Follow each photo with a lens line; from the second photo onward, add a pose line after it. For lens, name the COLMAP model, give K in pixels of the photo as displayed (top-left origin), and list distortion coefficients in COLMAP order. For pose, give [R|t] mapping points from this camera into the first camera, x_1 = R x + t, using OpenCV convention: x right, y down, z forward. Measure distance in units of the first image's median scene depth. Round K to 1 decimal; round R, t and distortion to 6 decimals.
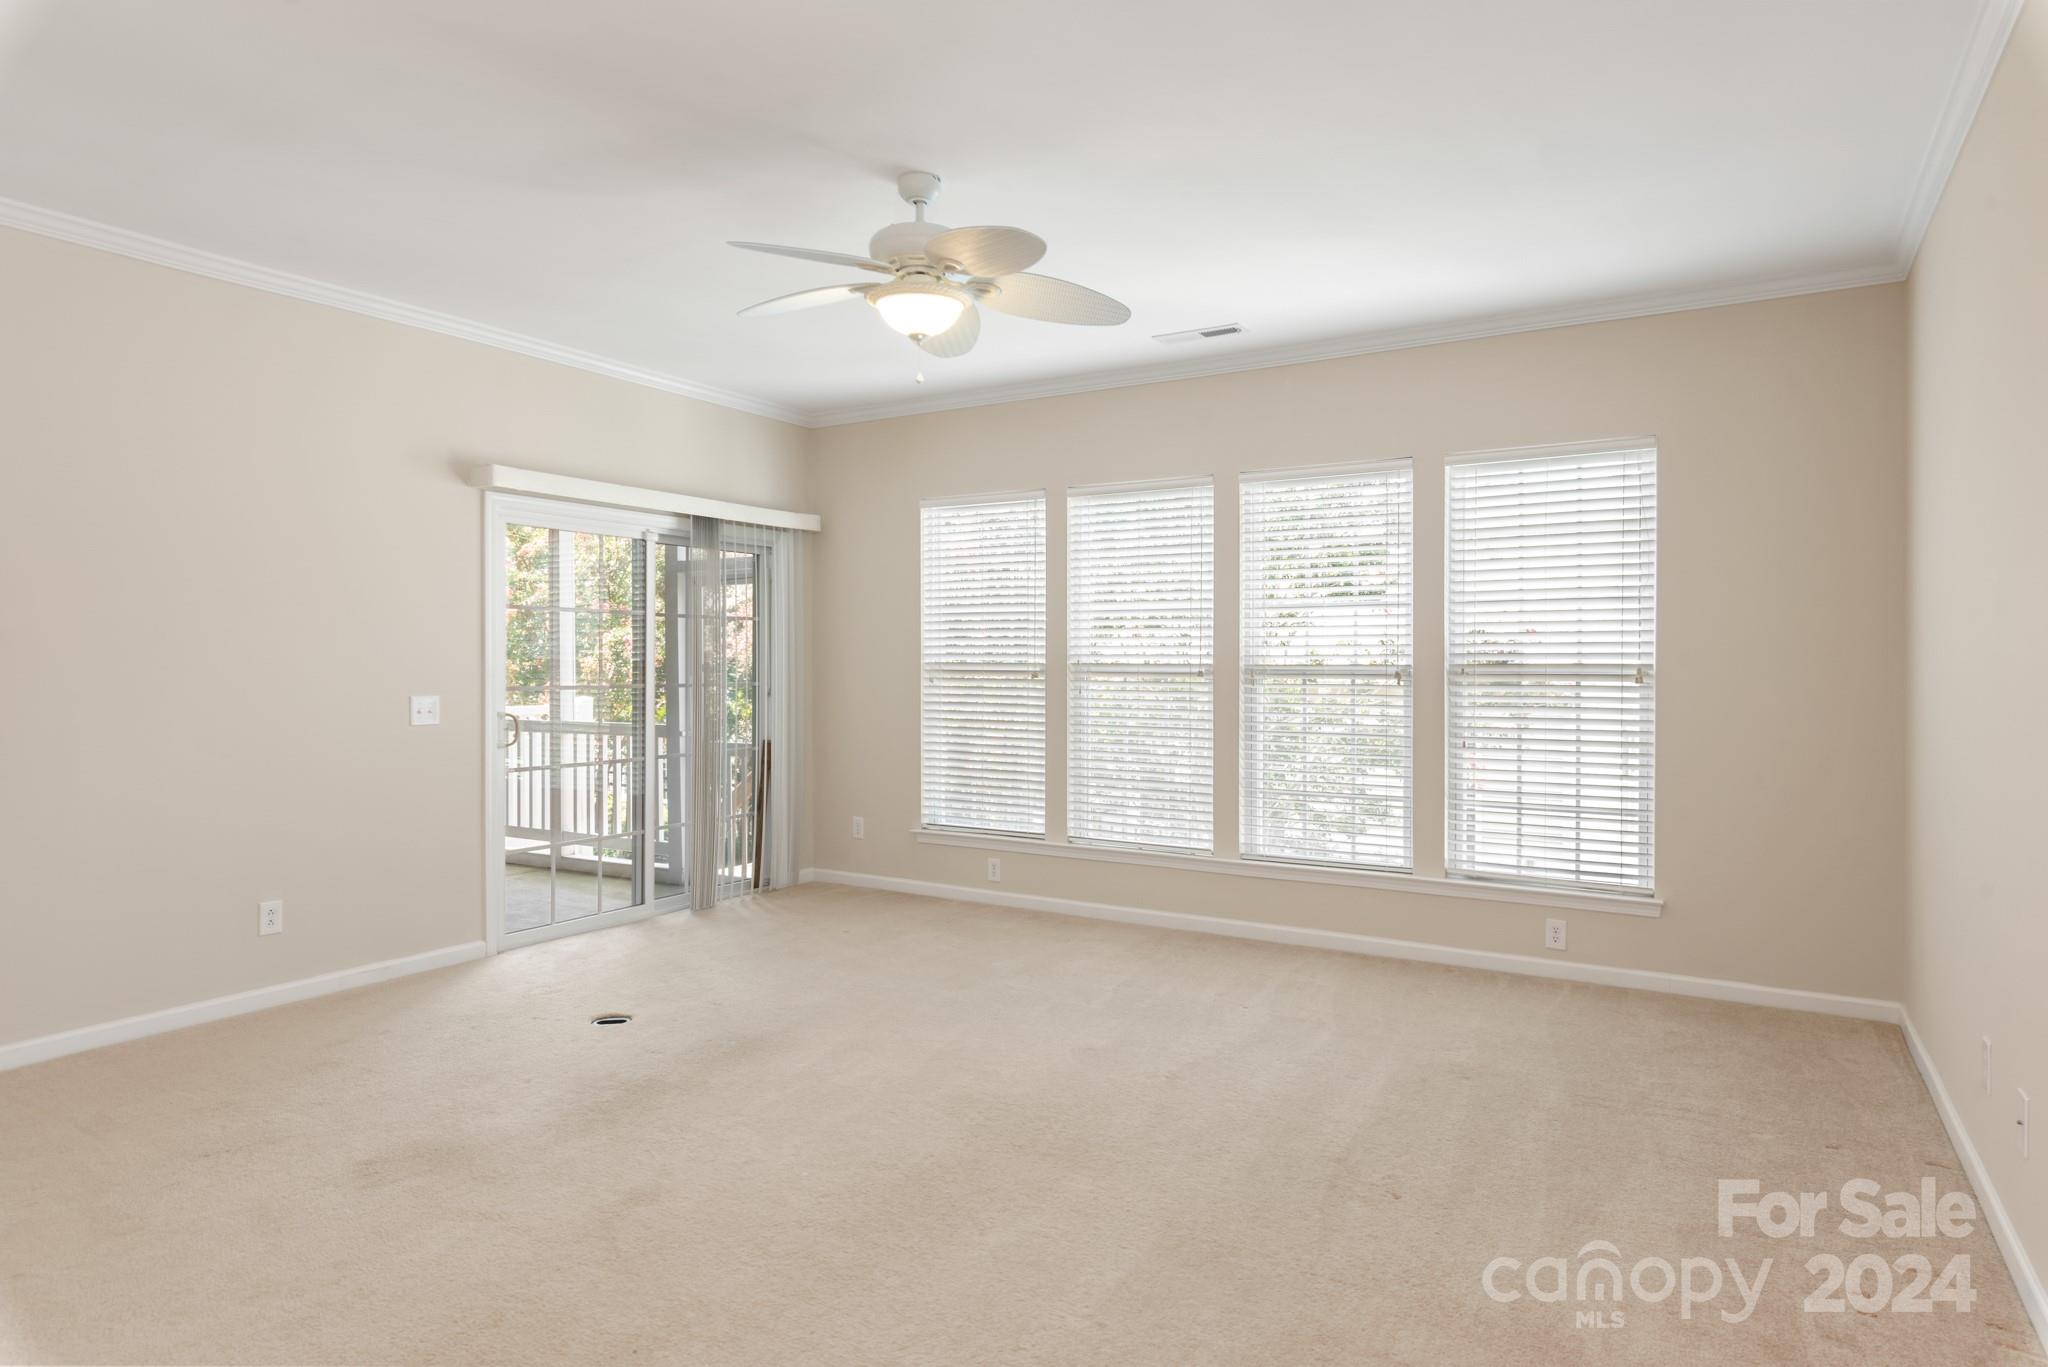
lens RADIAL K [[1175.1, 0, 1029.1], [0, 1175.1, 664.1], [0, 0, 1]] dist [-0.004492, -0.000888]
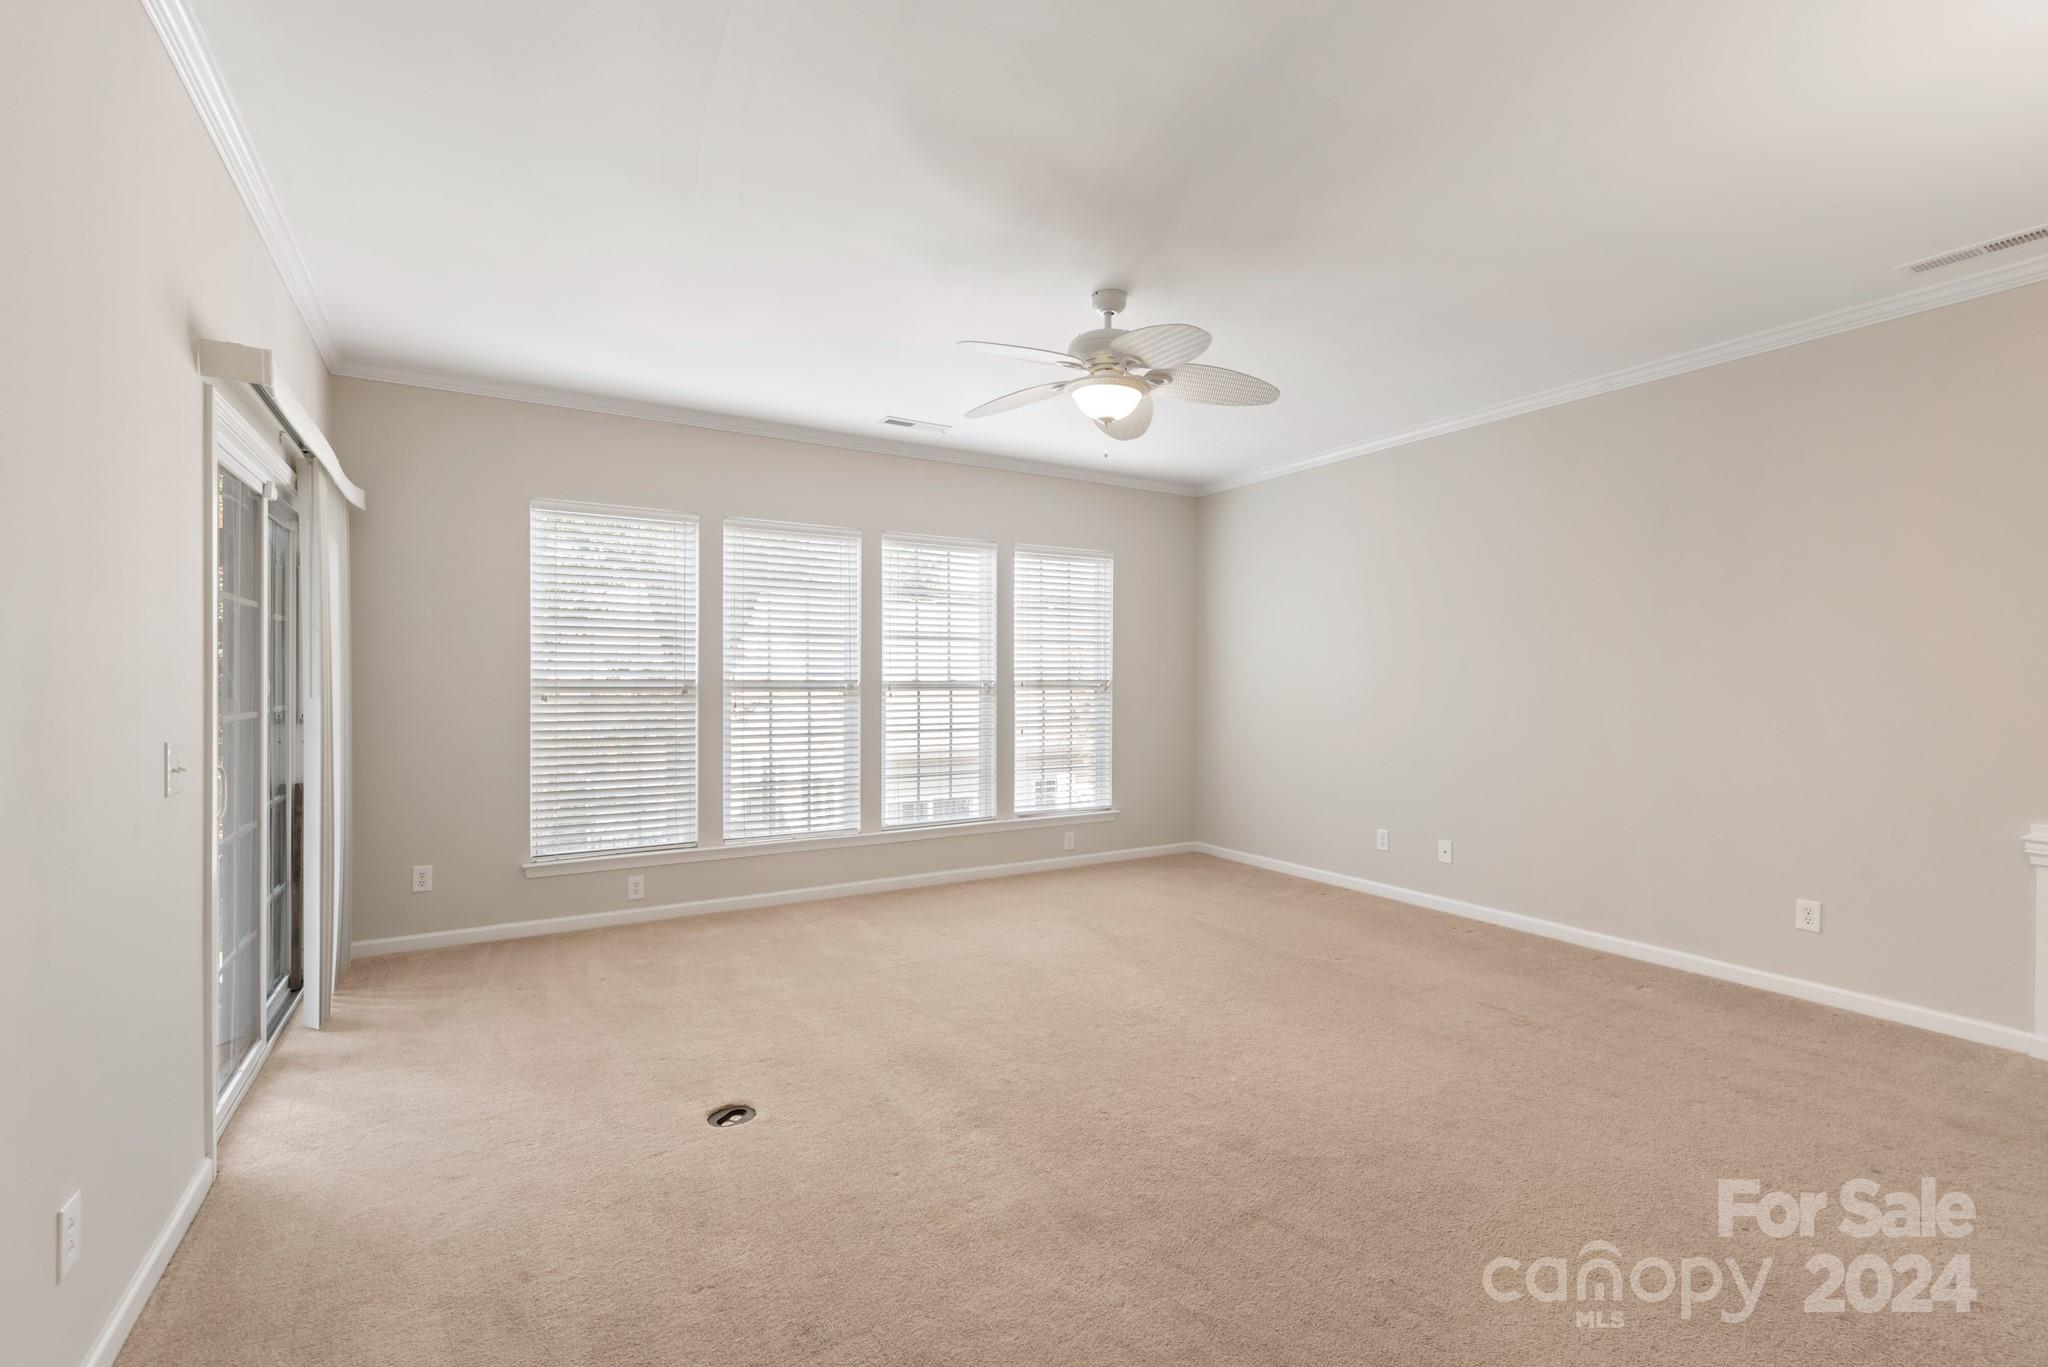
lens RADIAL K [[897.7, 0, 1024.0], [0, 897.7, 683.5], [0, 0, 1]] dist [0.000573, -0.000161]
pose [[0.463243, -0.004014, 0.886222, -0.603596], [0.002150, 0.999992, 0.003405, 0.000400], [-0.886229, 0.000328, 0.463248, 0.391651]]
